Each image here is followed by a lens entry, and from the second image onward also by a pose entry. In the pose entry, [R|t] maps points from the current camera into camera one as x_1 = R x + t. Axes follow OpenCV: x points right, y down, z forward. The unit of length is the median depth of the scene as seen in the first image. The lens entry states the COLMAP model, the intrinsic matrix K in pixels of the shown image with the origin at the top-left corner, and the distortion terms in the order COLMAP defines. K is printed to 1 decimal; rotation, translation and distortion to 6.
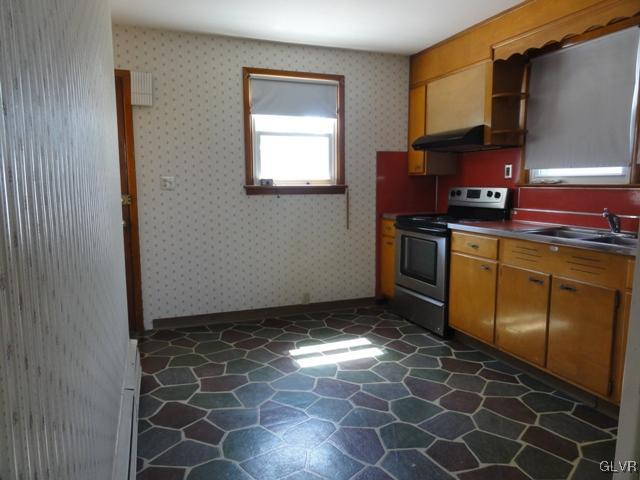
lens RADIAL K [[448.9, 0, 318.2], [0, 448.9, 239.8], [0, 0, 1]] dist [-0.000104, 0.000290]
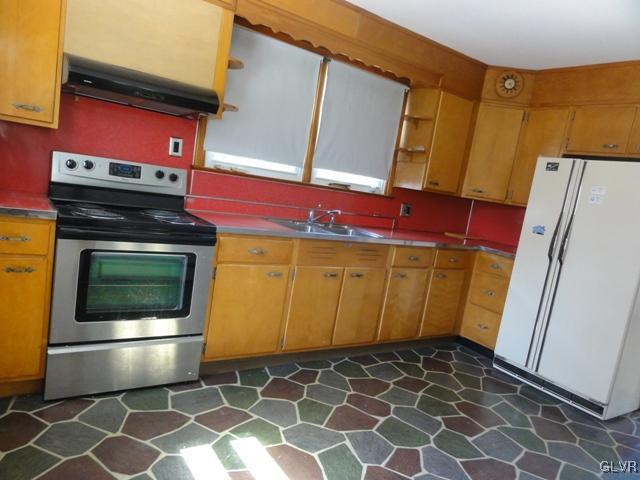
lens RADIAL K [[448.9, 0, 318.1], [0, 448.9, 242.3], [0, 0, 1]] dist [-0.000104, 0.000290]
pose [[-0.226010, -0.167124, 0.959682, -0.484210], [-0.033104, 0.985922, 0.163898, -0.147043], [-0.973562, 0.005273, -0.228360, 1.104697]]
